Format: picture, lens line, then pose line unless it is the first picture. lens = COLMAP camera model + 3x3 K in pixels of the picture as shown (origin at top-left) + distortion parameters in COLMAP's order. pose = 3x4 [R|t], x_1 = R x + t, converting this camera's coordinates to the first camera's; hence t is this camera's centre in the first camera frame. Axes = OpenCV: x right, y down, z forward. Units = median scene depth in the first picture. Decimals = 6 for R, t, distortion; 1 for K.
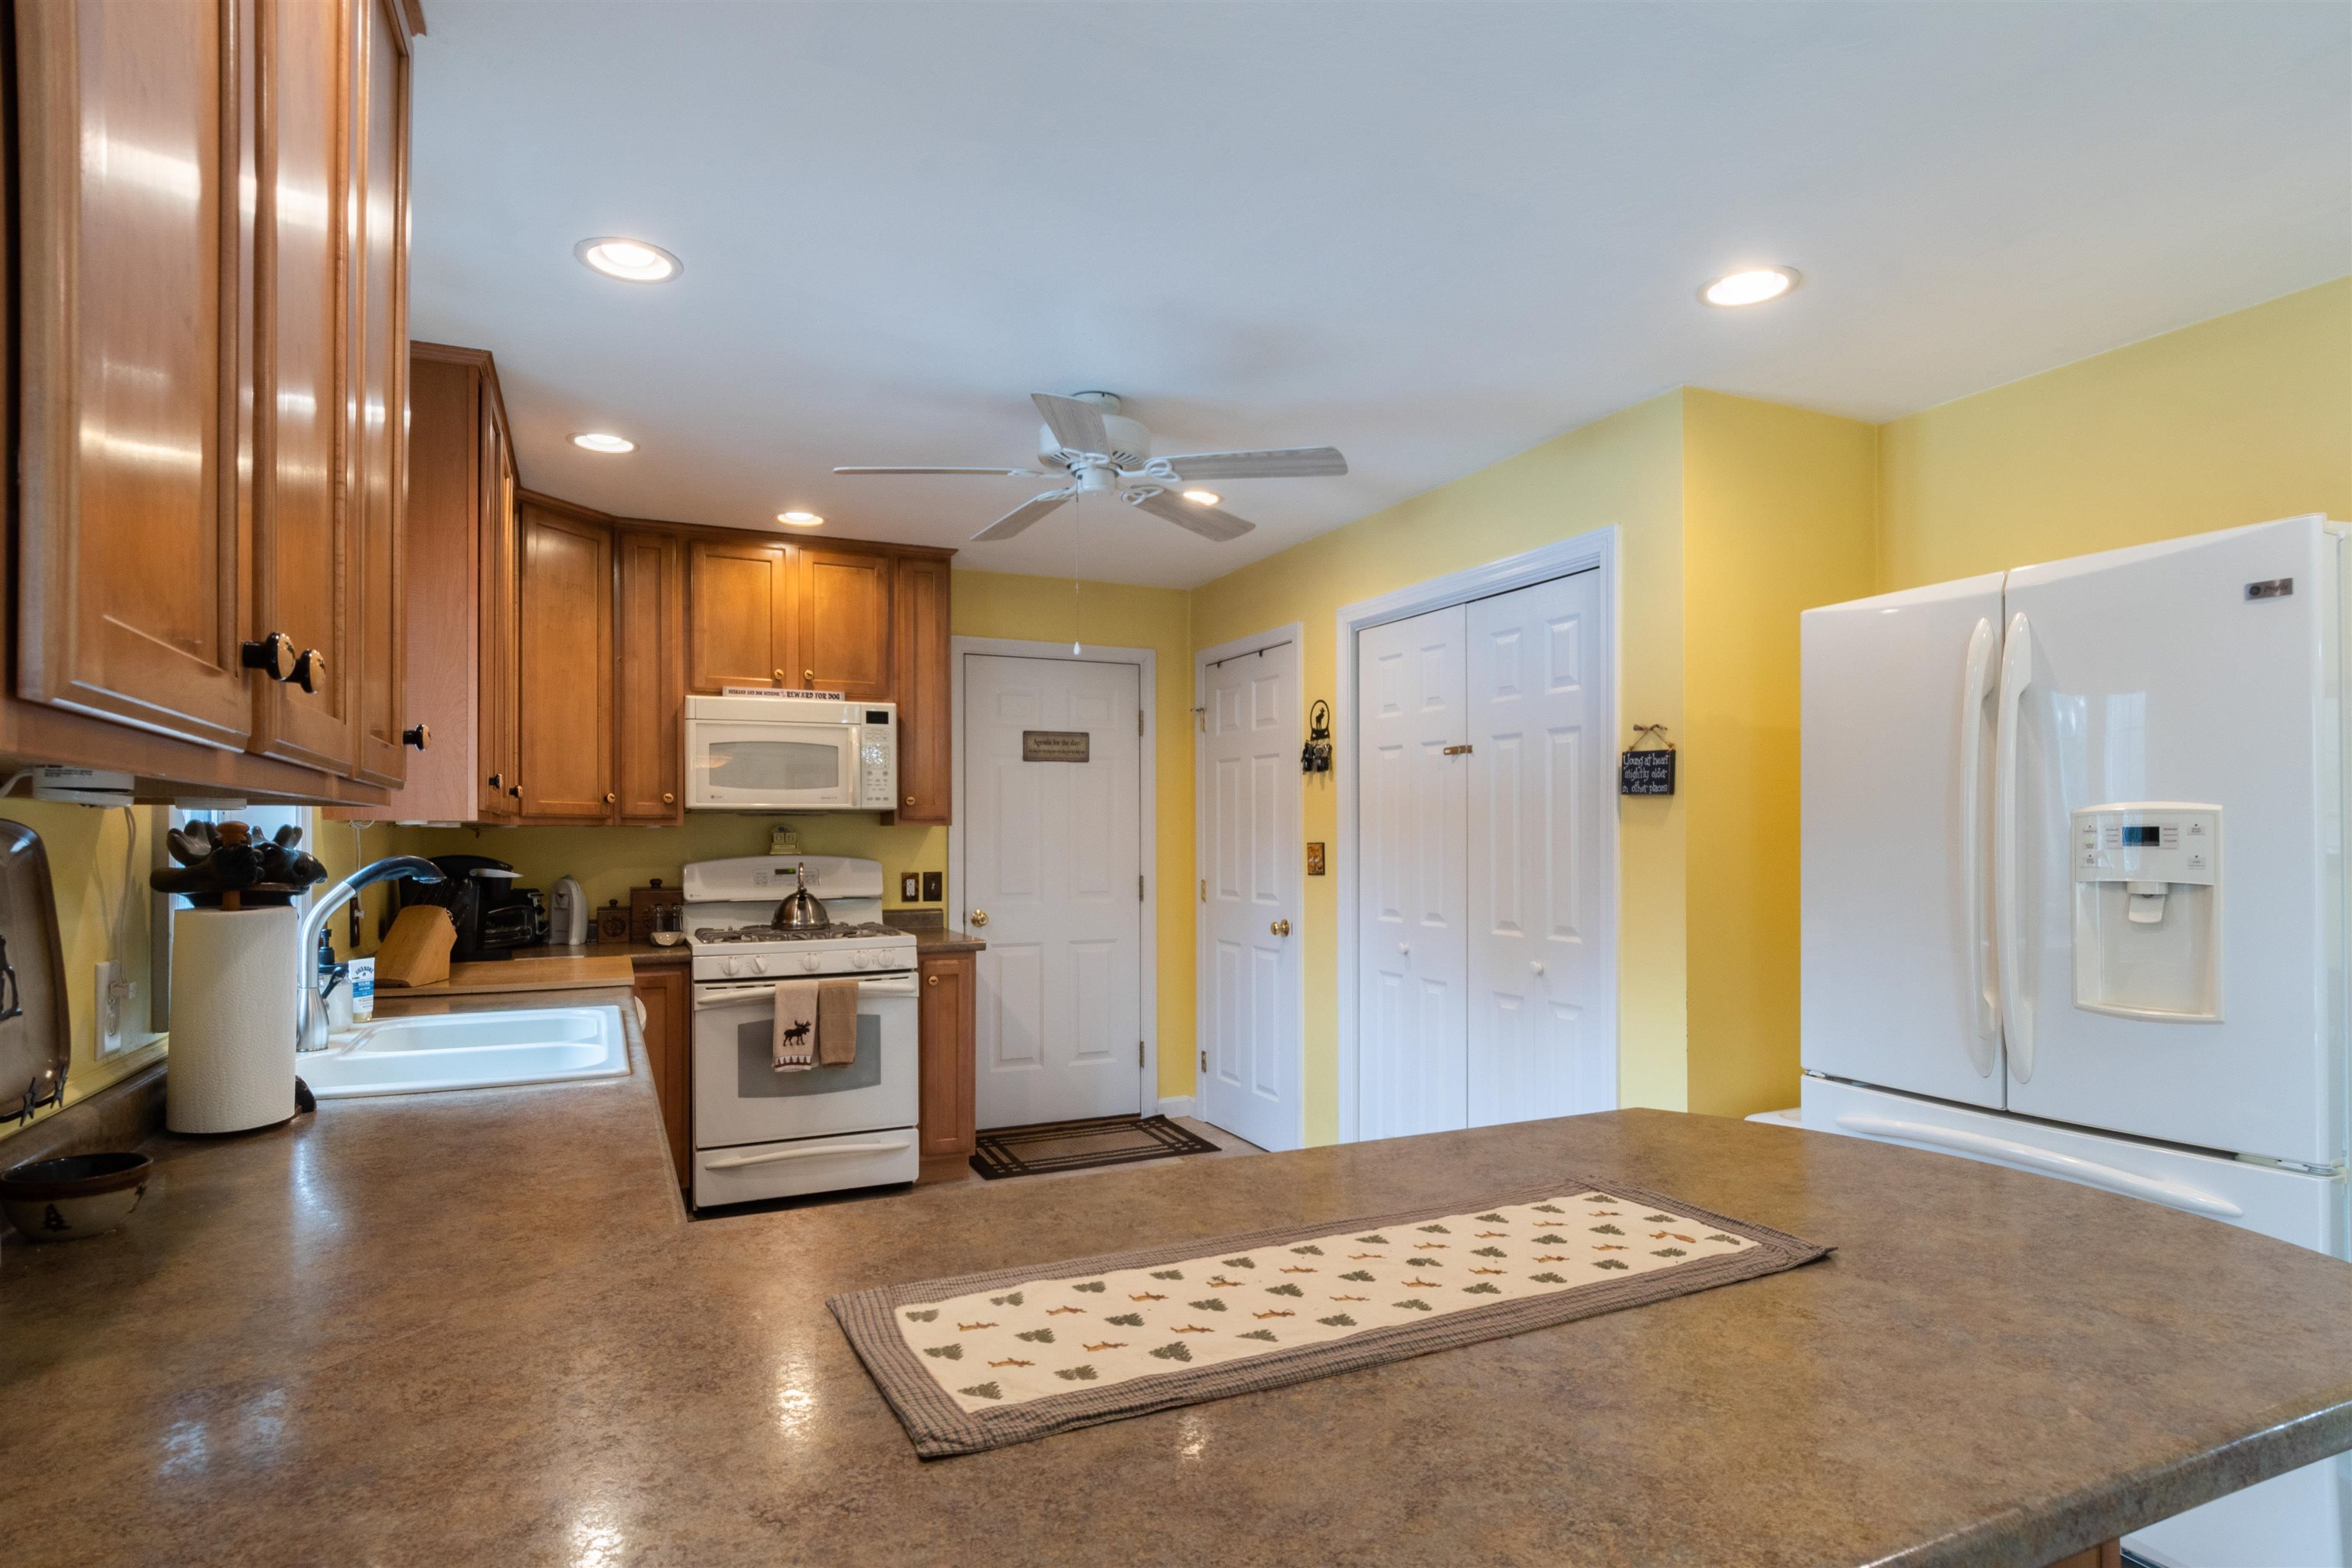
lens RADIAL K [[1259.6, 0, 1175.2], [0, 1259.6, 828.4], [0, 0, 1]] dist [0.000673, -0.000021]
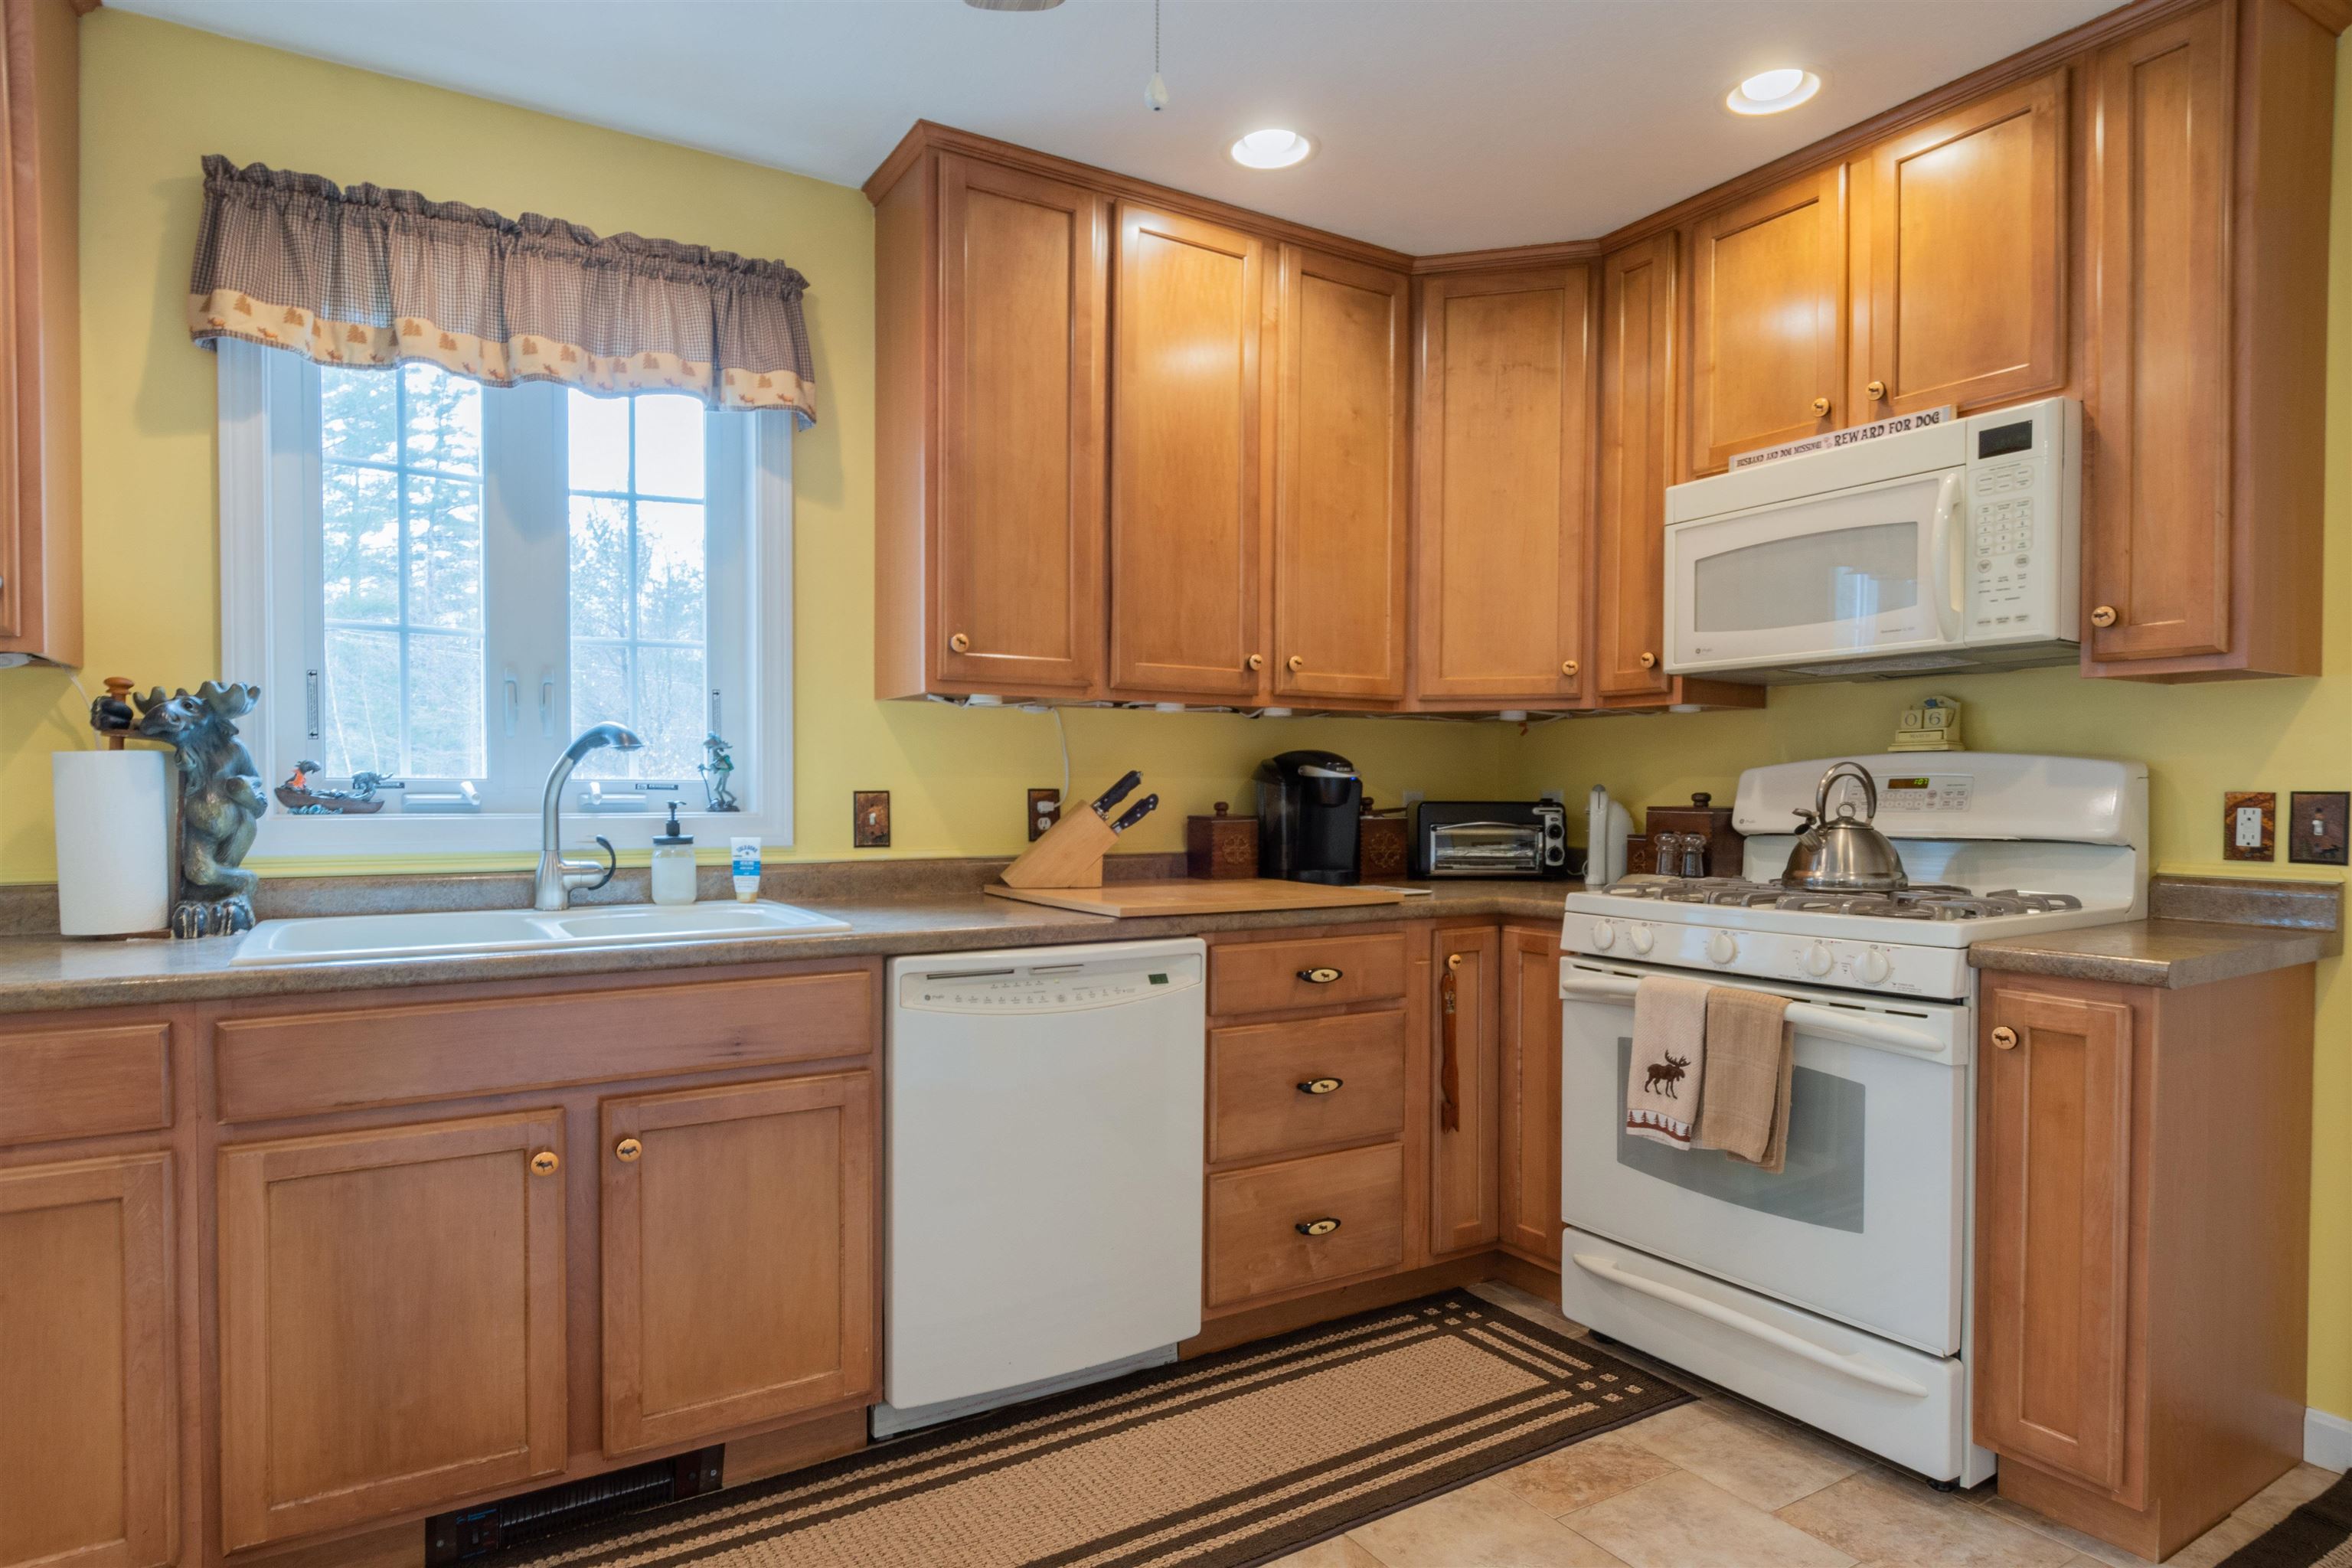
lens RADIAL K [[1313.8, 0, 1134.4], [0, 1313.8, 821.9], [0, 0, 1]] dist [0.026993, -0.035341]
pose [[0.095068, 0.025363, -0.995148, 0.217073], [0.002036, 0.999668, 0.025673, 0.037603], [0.995469, -0.004467, 0.094985, 0.670933]]
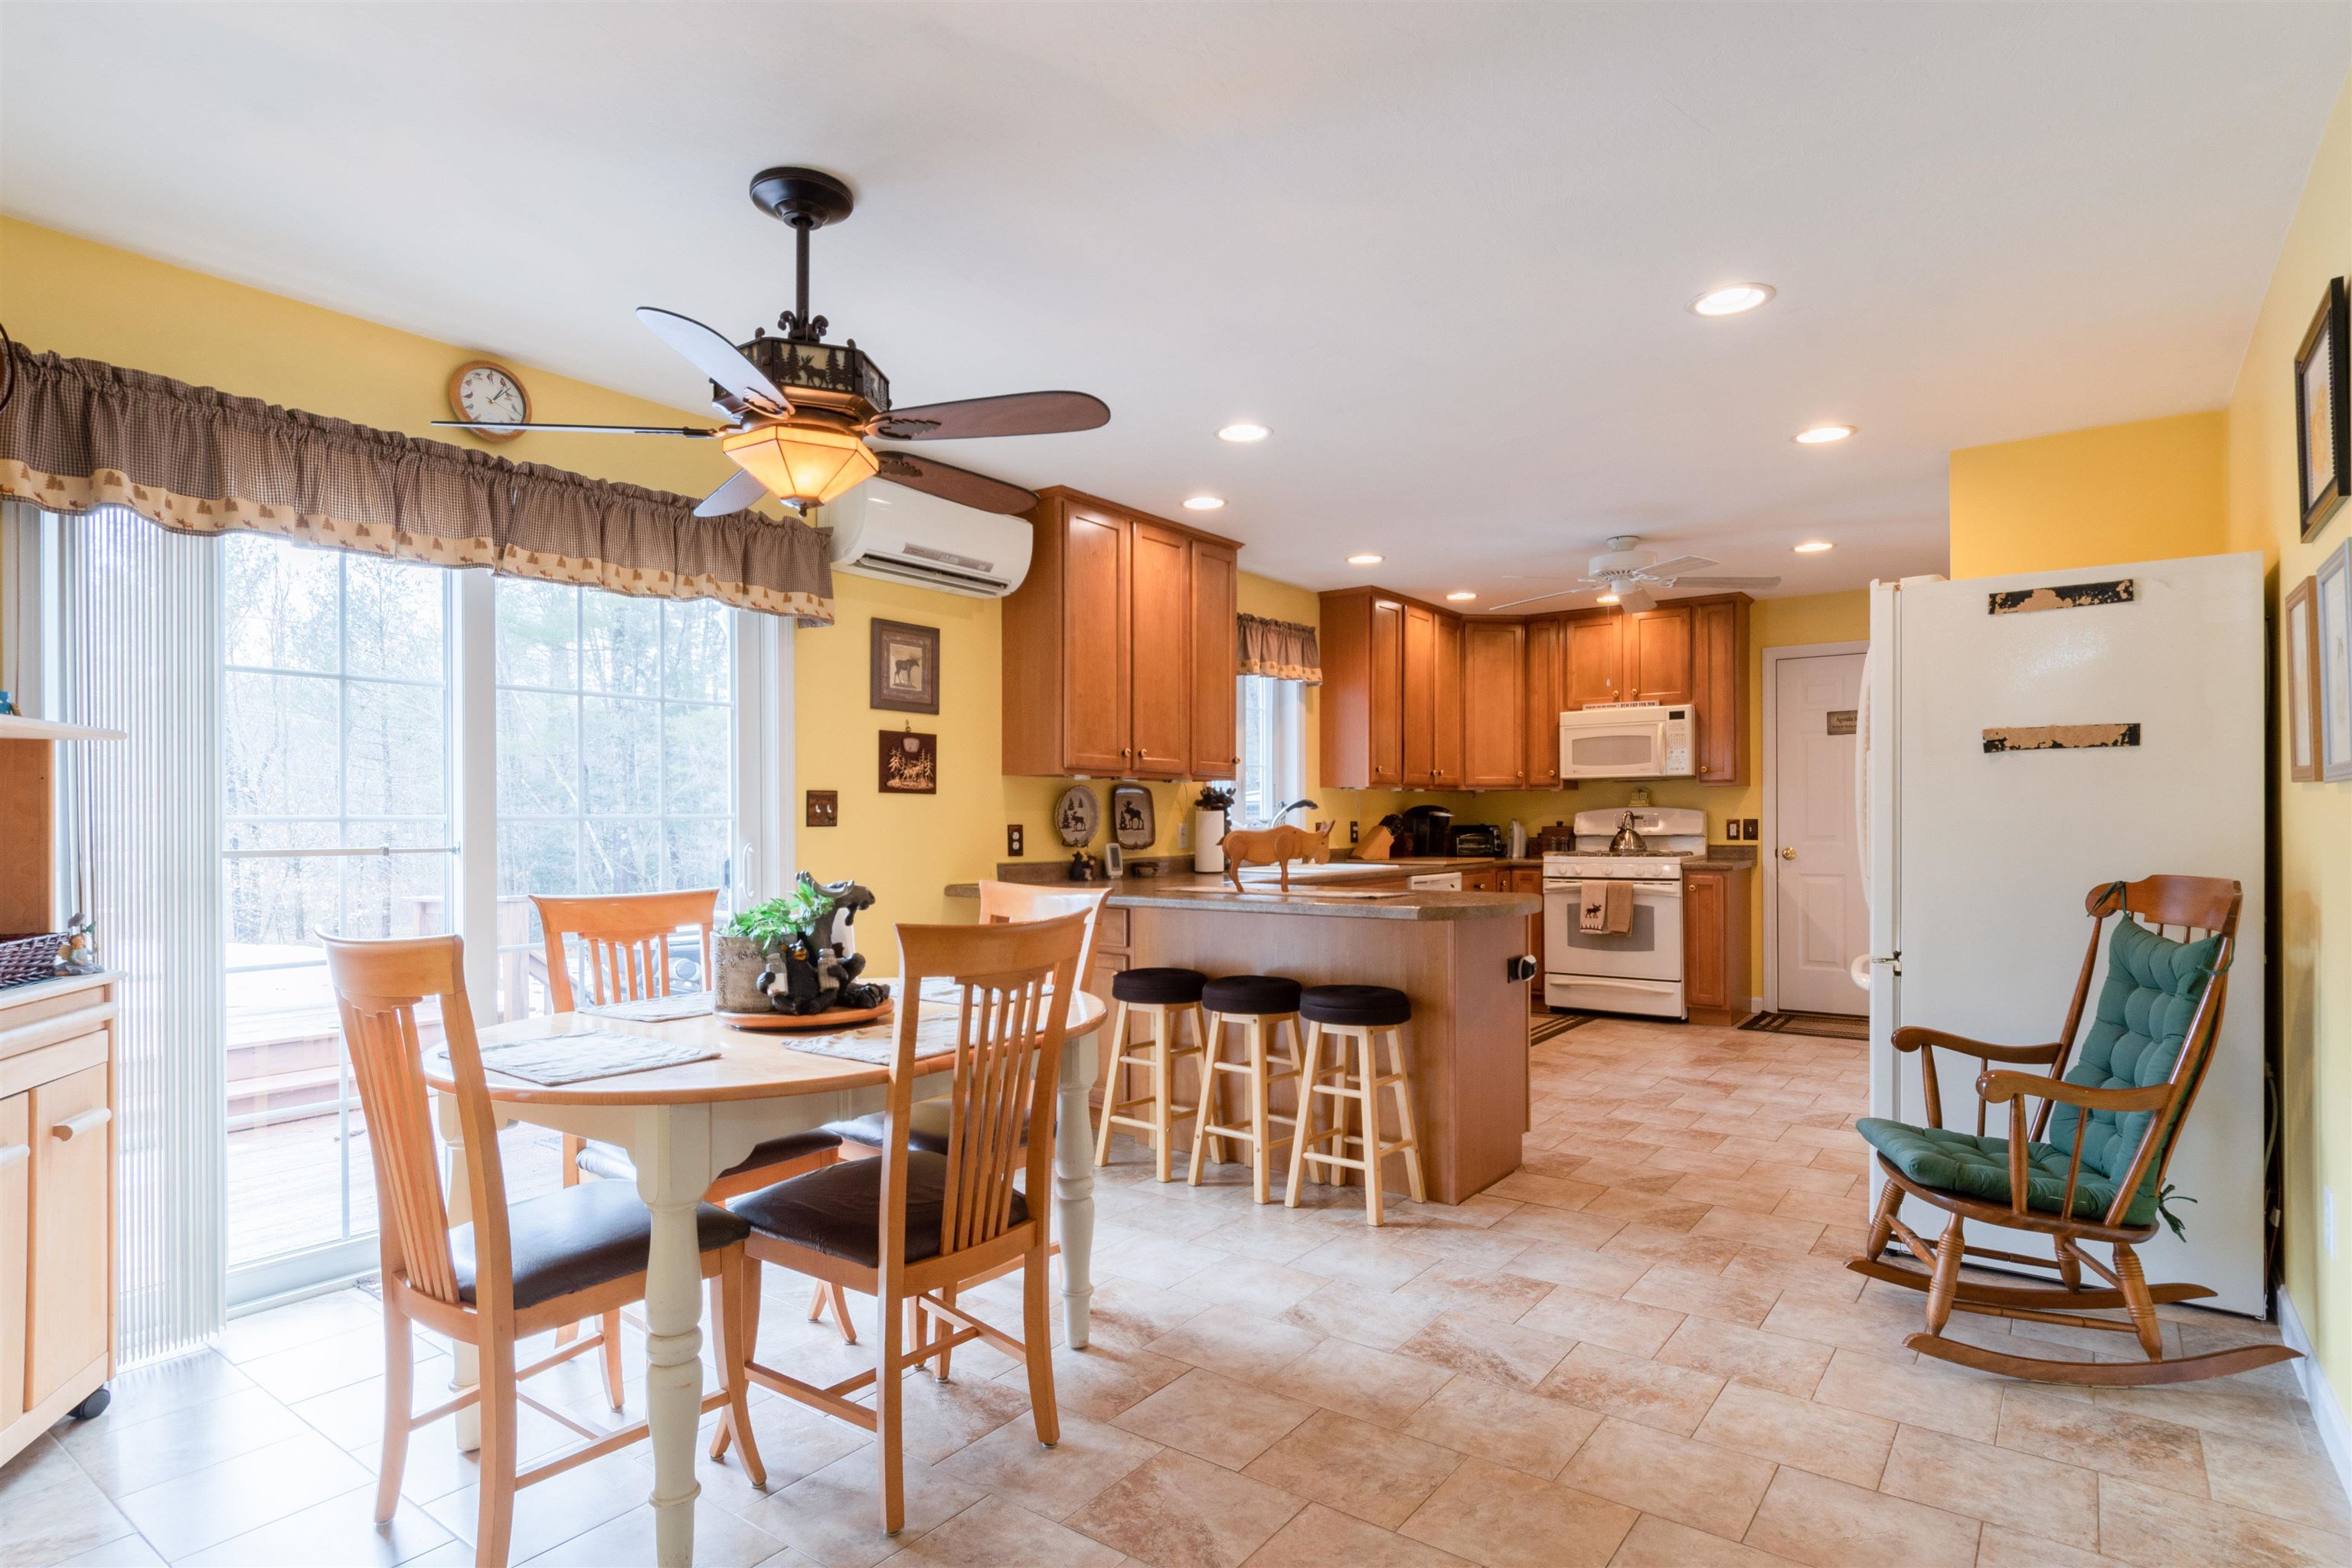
lens RADIAL K [[1235.1, 0, 1178.3], [0, 1235.1, 829.3], [0, 0, 1]] dist [-0.000151, -0.000006]
pose [[0.483868, 0.002196, -0.875138, 0.807911], [0.010061, 0.999917, 0.008072, 0.032723], [0.875083, -0.012710, 0.483806, -0.256799]]
